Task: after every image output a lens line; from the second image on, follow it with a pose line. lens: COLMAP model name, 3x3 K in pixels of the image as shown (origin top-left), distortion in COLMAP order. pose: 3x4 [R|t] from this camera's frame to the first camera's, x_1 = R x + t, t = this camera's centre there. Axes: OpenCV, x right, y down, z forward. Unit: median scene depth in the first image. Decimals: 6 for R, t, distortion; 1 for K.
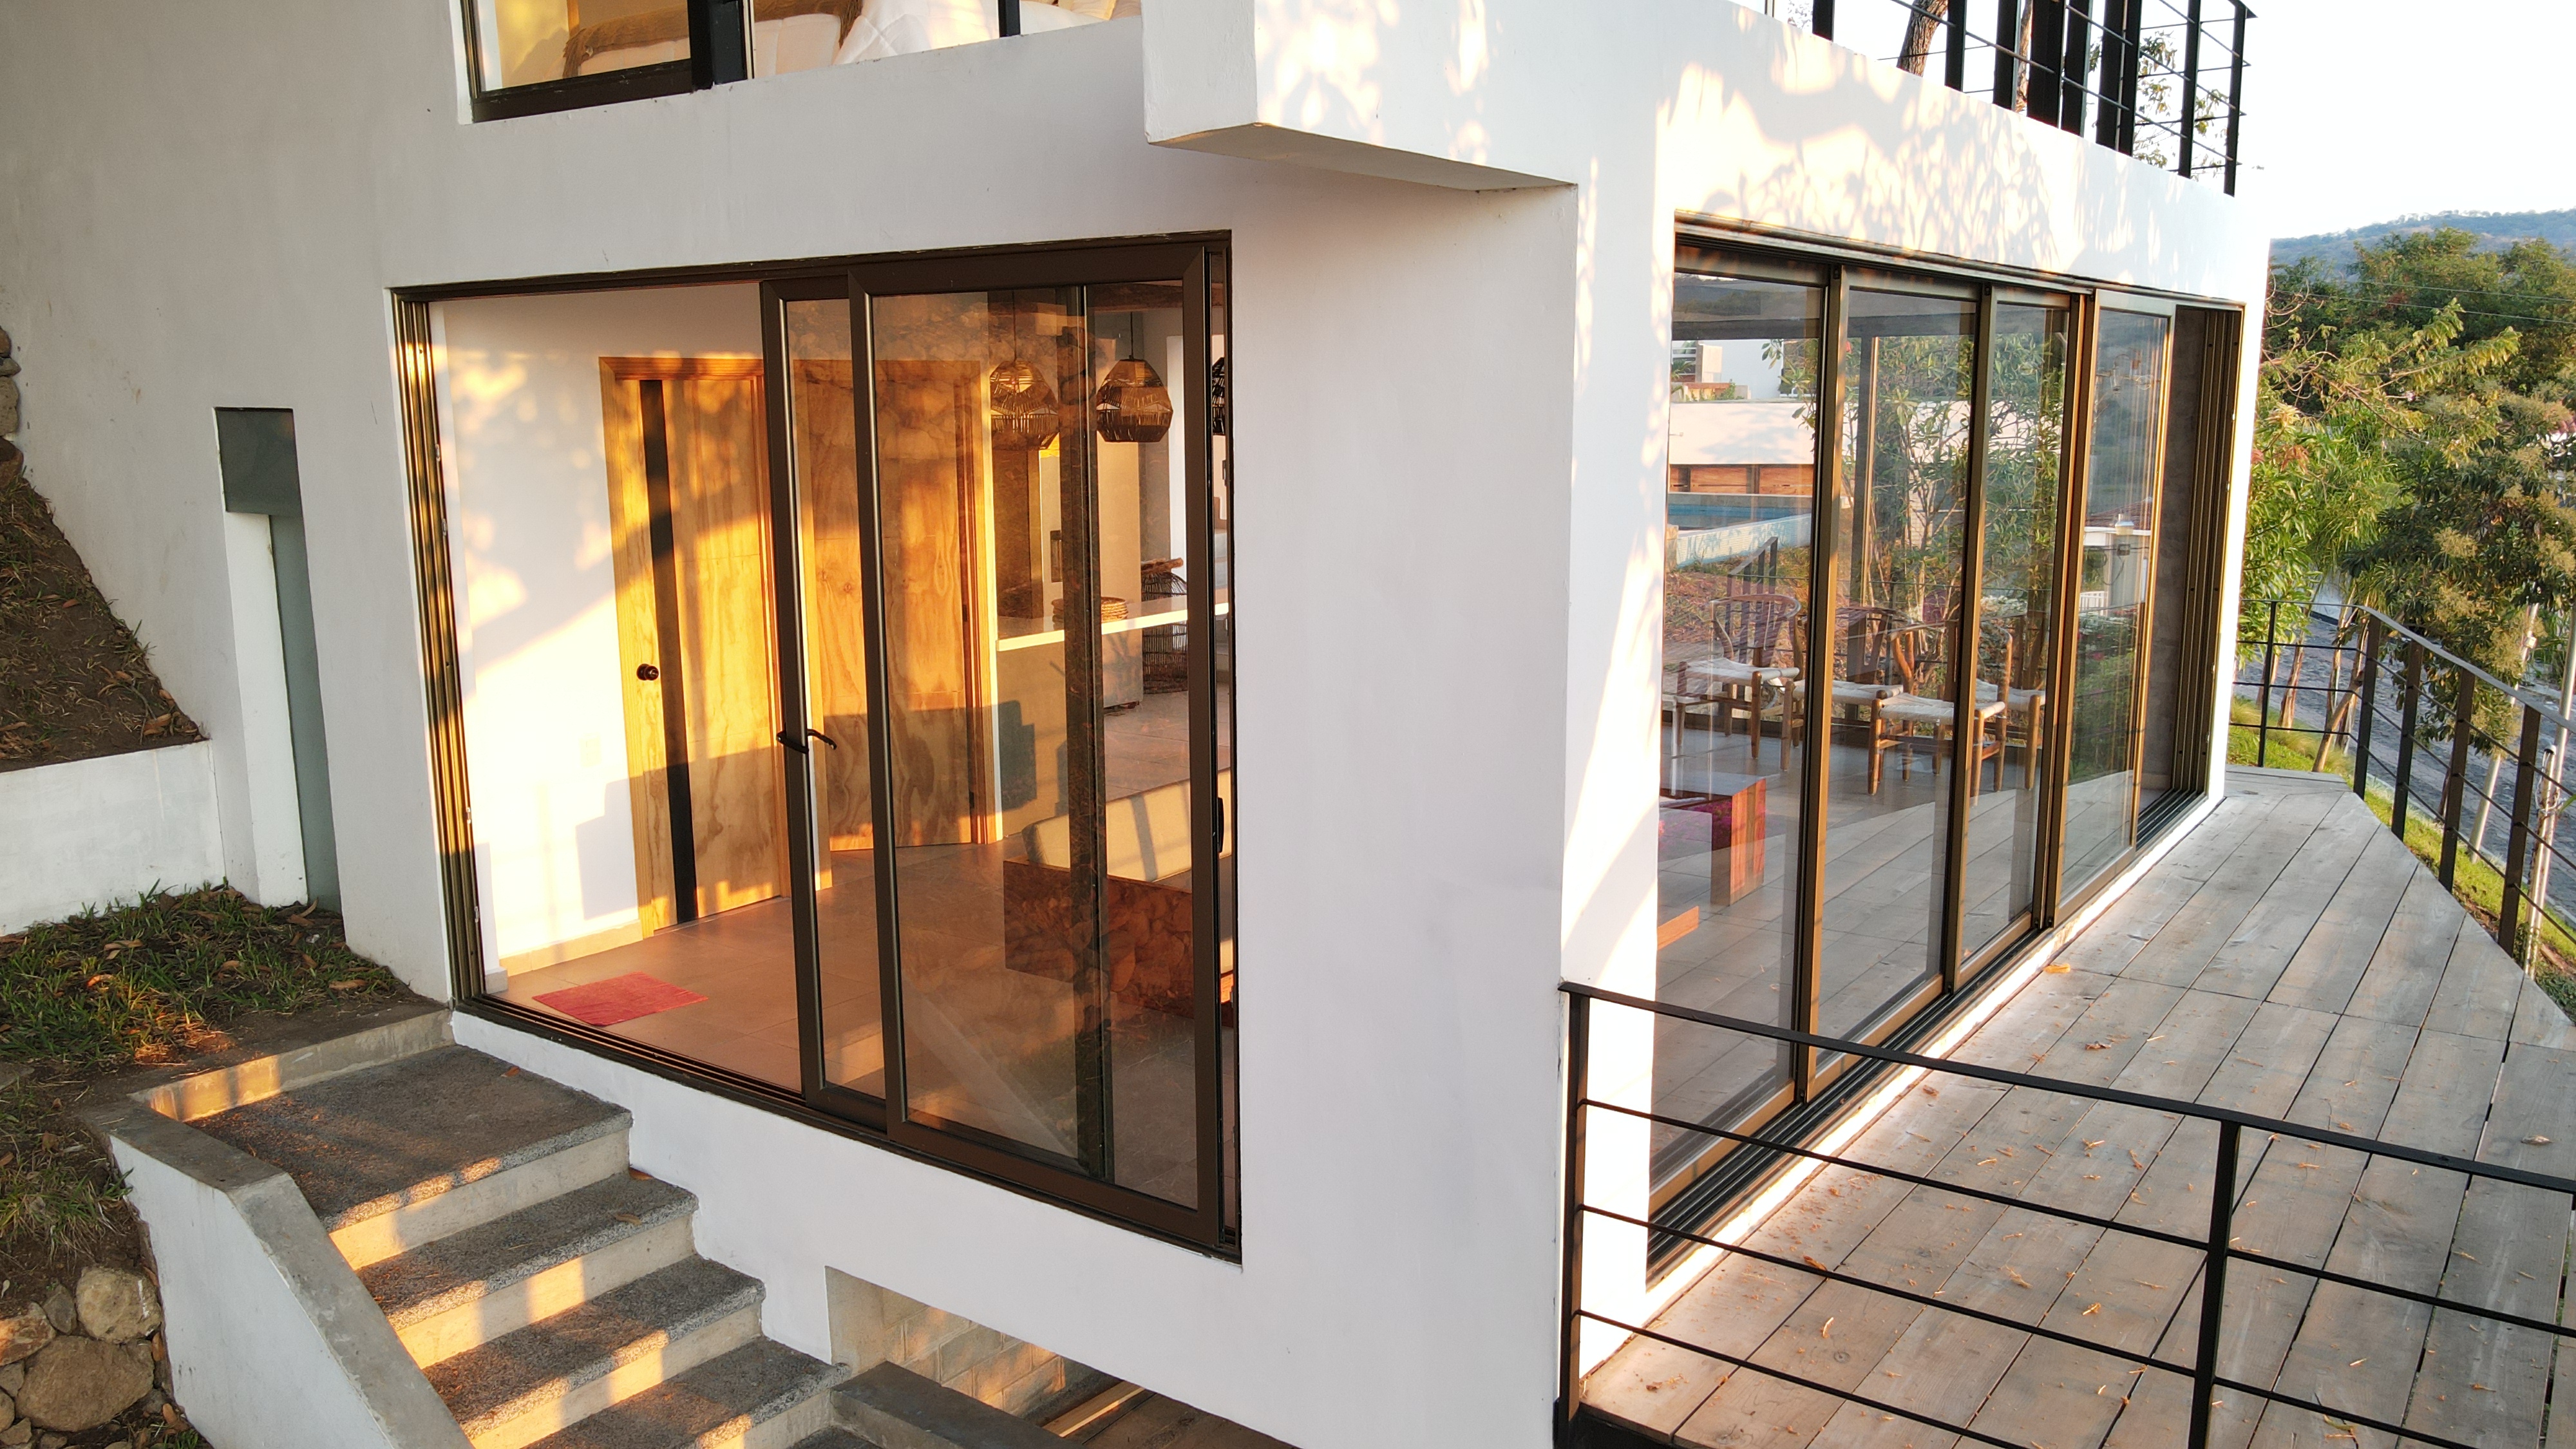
lens RADIAL K [[1899.6, 0, 1288.0], [0, 1899.6, 724.5], [0, 0, 1]] dist [-0.061750, 0.082468]
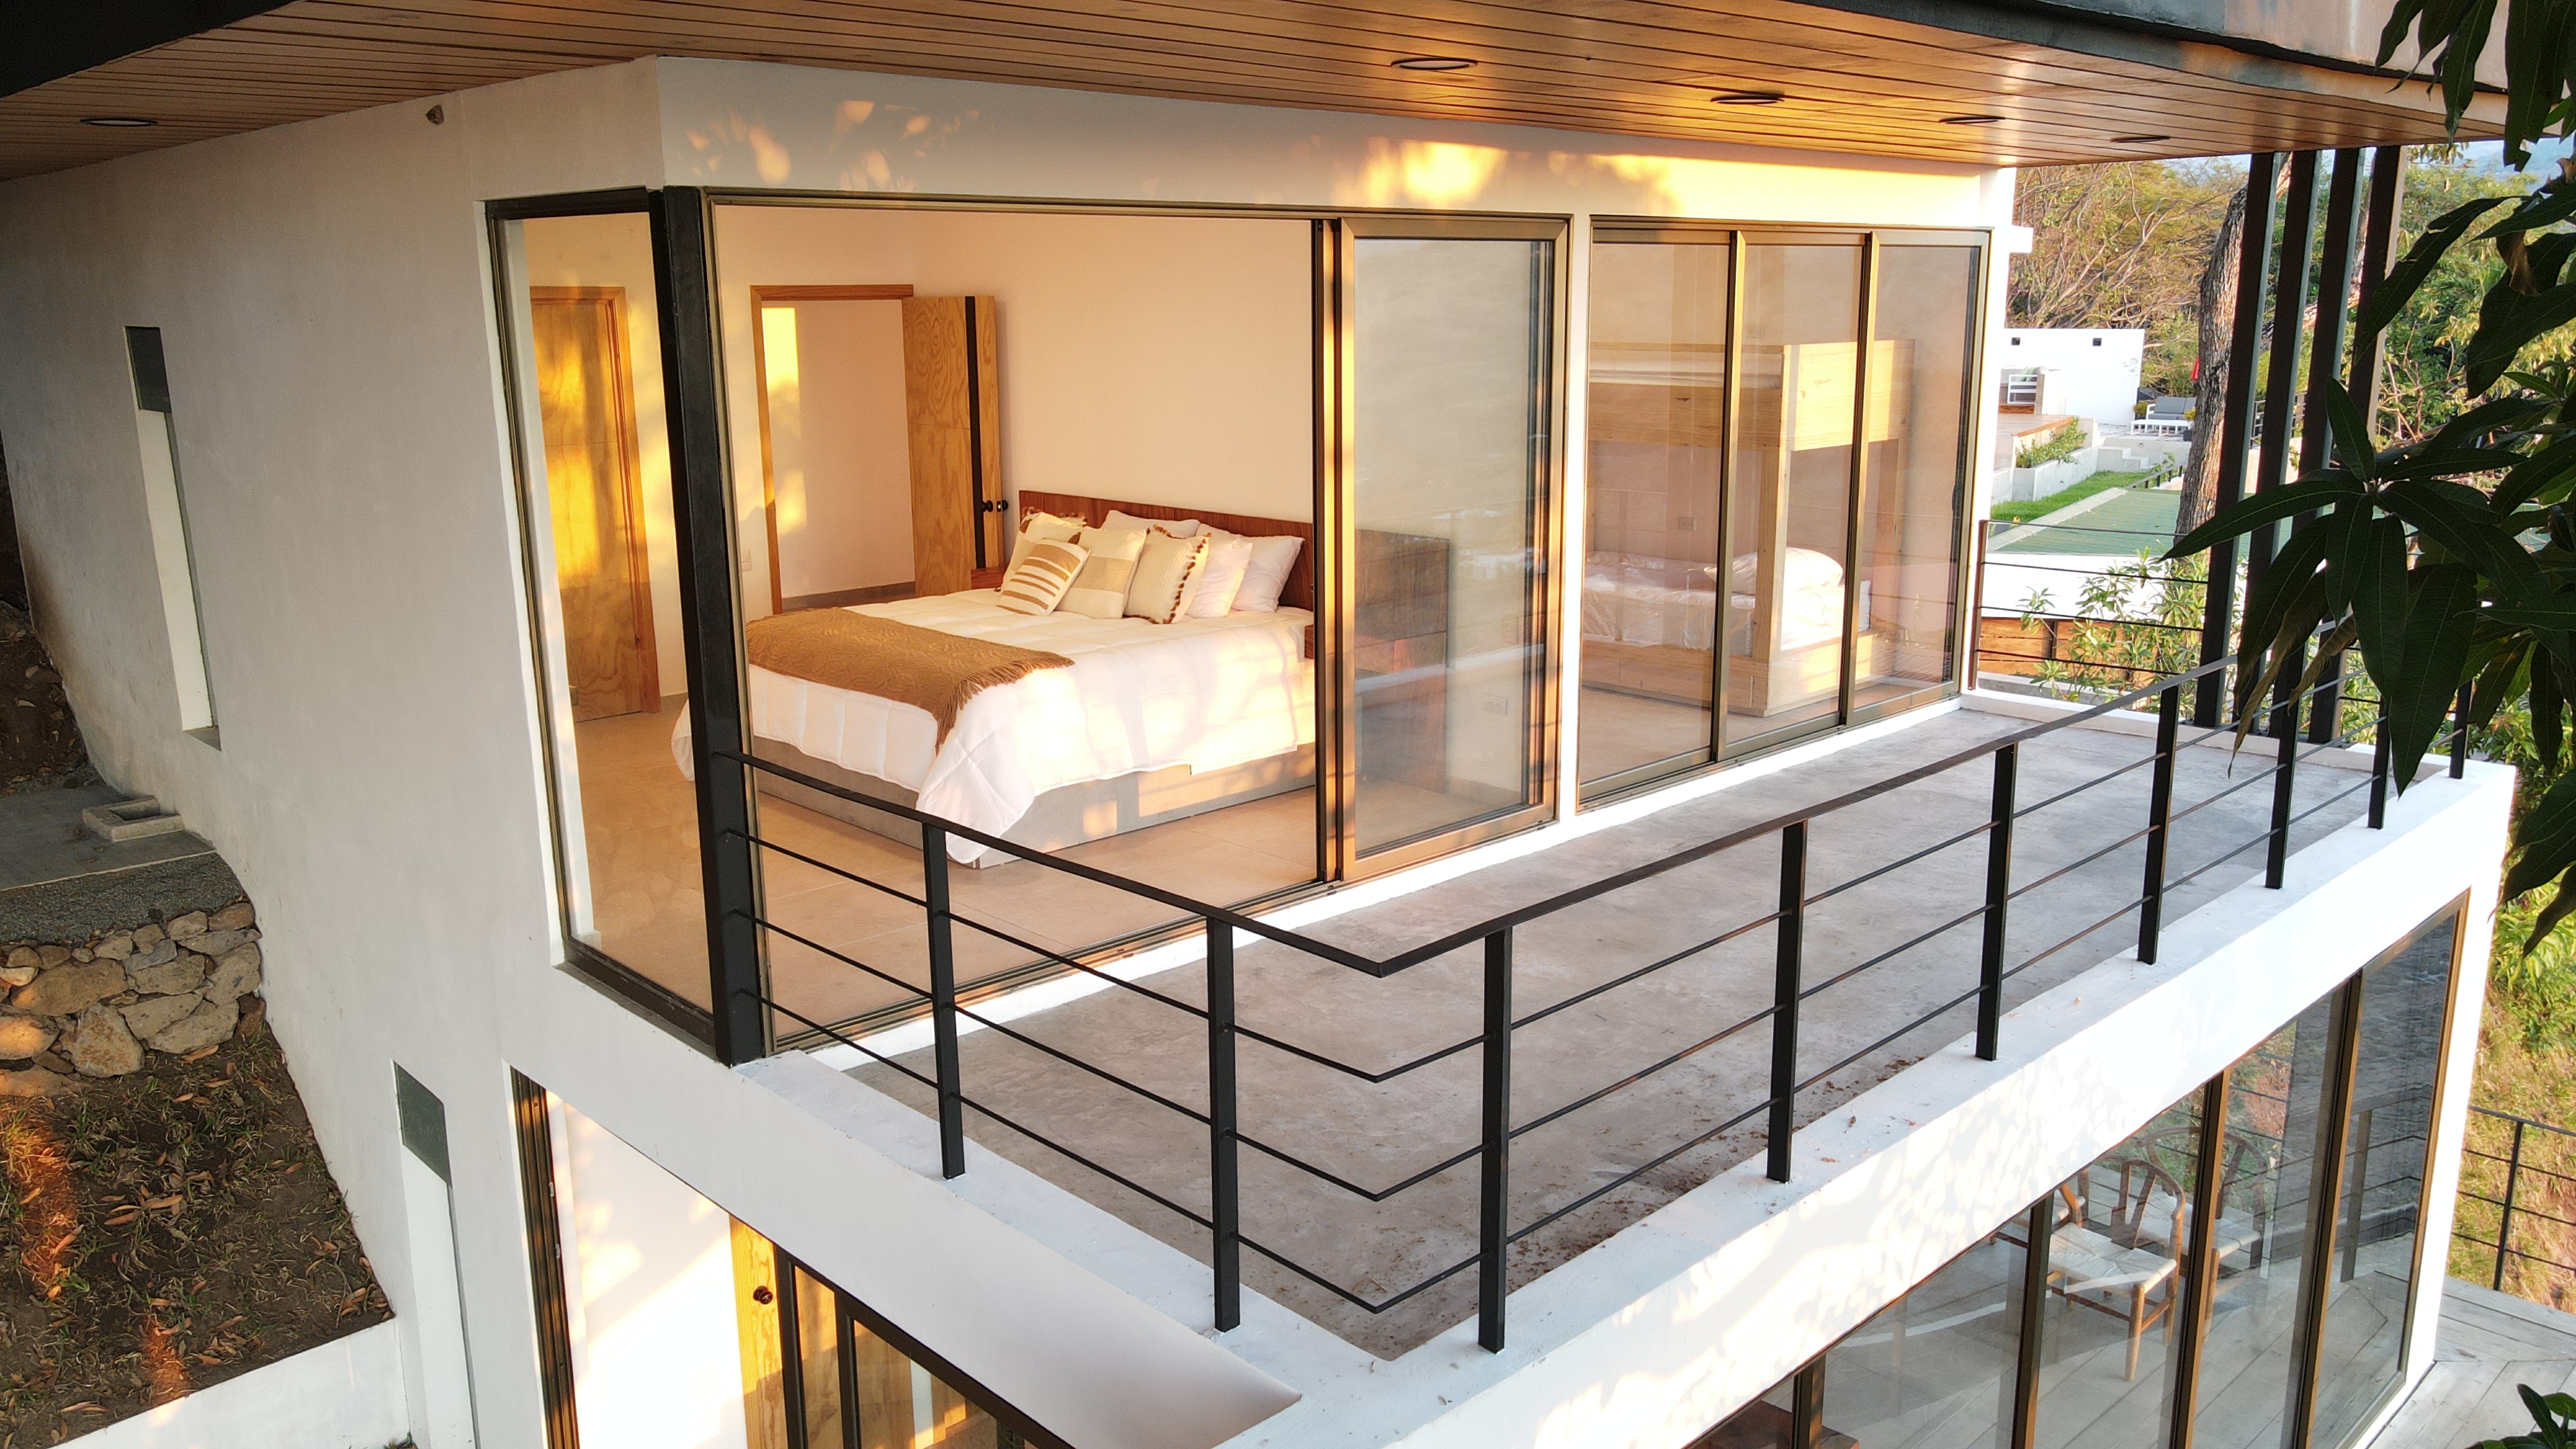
lens RADIAL K [[1899.6, 0, 1288.0], [0, 1899.6, 724.5], [0, 0, 1]] dist [-0.061750, 0.082468]
pose [[0.983662, 0.044529, -0.174429, 0.132086], [-0.035791, 0.997957, 0.052926, -0.424025], [0.176429, -0.045819, 0.983246, 0.003450]]
